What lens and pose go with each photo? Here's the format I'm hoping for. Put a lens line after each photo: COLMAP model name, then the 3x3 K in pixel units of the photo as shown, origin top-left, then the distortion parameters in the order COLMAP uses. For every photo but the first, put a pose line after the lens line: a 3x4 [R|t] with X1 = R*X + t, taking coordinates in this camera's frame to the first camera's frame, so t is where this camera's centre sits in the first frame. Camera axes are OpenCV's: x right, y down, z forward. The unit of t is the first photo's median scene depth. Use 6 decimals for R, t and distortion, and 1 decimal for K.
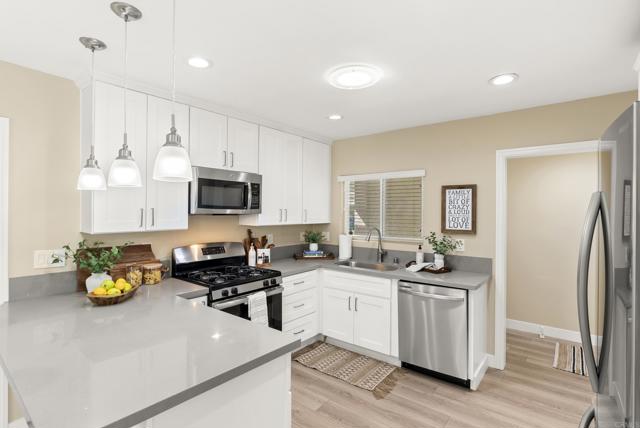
lens RADIAL K [[316.1, 0, 319.4], [0, 316.1, 210.2], [0, 0, 1]] dist [-0.001426, -0.002185]
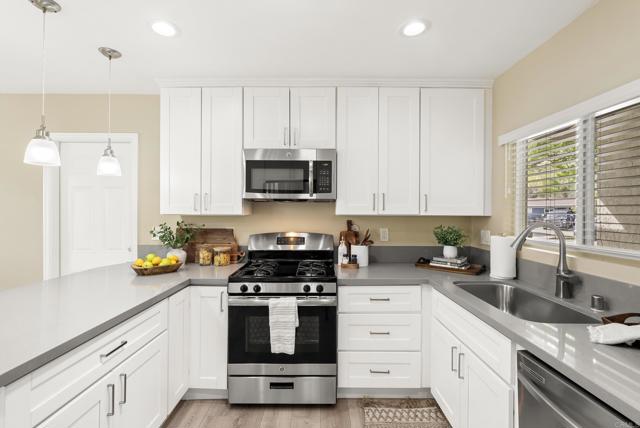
lens RADIAL K [[289.1, 0, 319.8], [0, 289.1, 210.0], [0, 0, 1]] dist [-0.005812, 0.001307]
pose [[0.625395, -0.004367, -0.780296, 0.358230], [0.001792, 0.999990, -0.004160, 0.041838], [0.780306, 0.001204, 0.625396, 0.535555]]
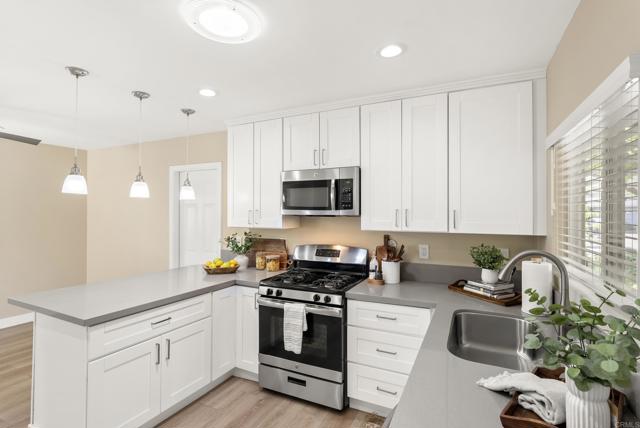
lens RADIAL K [[316.1, 0, 319.2], [0, 316.1, 209.6], [0, 0, 1]] dist [-0.001426, -0.002185]
pose [[0.219060, -0.014188, -0.975608, 0.596217], [0.002057, 0.999899, -0.014080, 0.007935], [0.975709, 0.001078, 0.219067, 0.746959]]
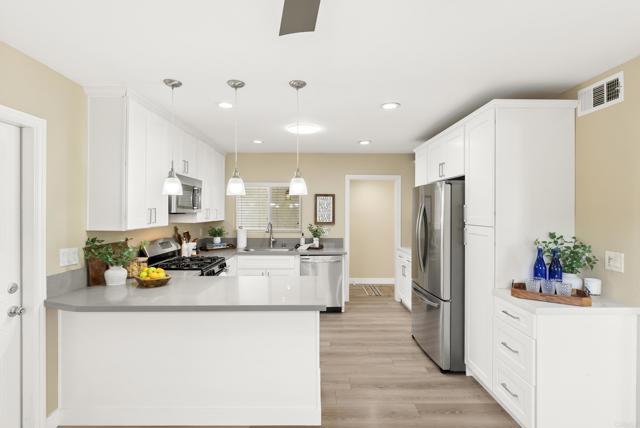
lens RADIAL K [[316.1, 0, 318.8], [0, 316.1, 211.1], [0, 0, 1]] dist [-0.001426, -0.002185]
pose [[0.773702, -0.002861, 0.633543, -0.618482], [-0.000504, 0.999987, 0.005131, -0.001416], [-0.633549, -0.004289, 0.773691, -0.231059]]
